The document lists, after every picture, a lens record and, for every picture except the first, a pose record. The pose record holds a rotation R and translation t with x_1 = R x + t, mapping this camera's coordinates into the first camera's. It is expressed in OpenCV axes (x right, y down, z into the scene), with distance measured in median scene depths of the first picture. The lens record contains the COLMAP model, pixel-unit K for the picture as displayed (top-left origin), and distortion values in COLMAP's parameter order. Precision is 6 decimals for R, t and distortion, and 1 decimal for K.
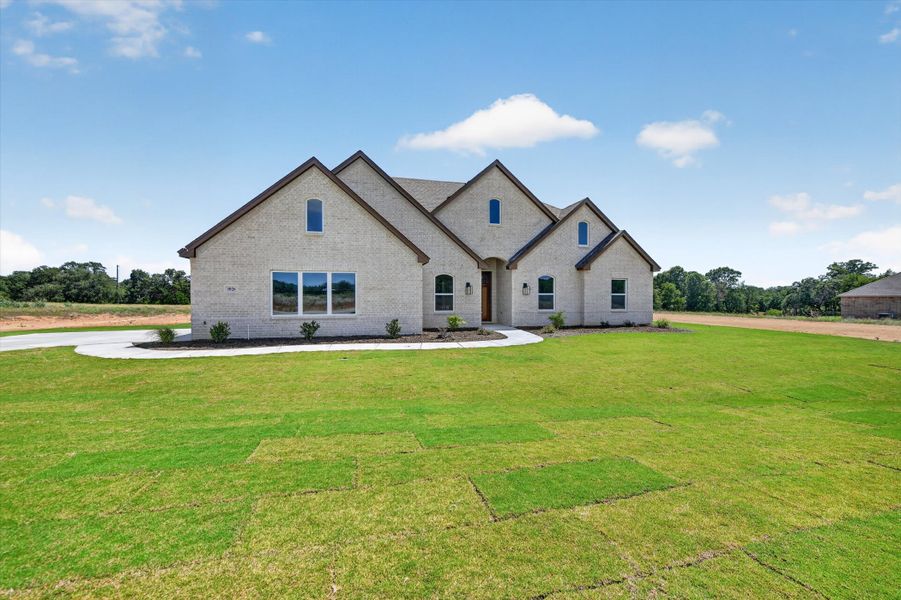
lens RADIAL K [[359.1, 0, 447.6], [0, 359.1, 302.4], [0, 0, 1]] dist [-0.008096, -0.000739]
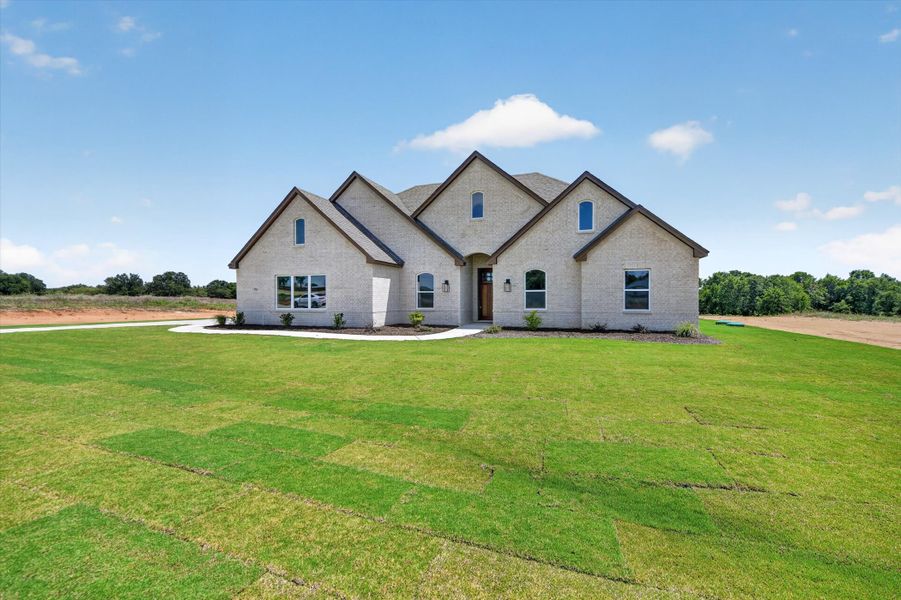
lens RADIAL K [[359.1, 0, 450.0], [0, 359.1, 296.8], [0, 0, 1]] dist [-0.008096, -0.000739]
pose [[0.841427, -0.000251, -0.540371, 0.584408], [-0.004719, 0.999958, -0.007812, -0.000539], [0.540350, 0.009123, 0.841391, 0.155143]]
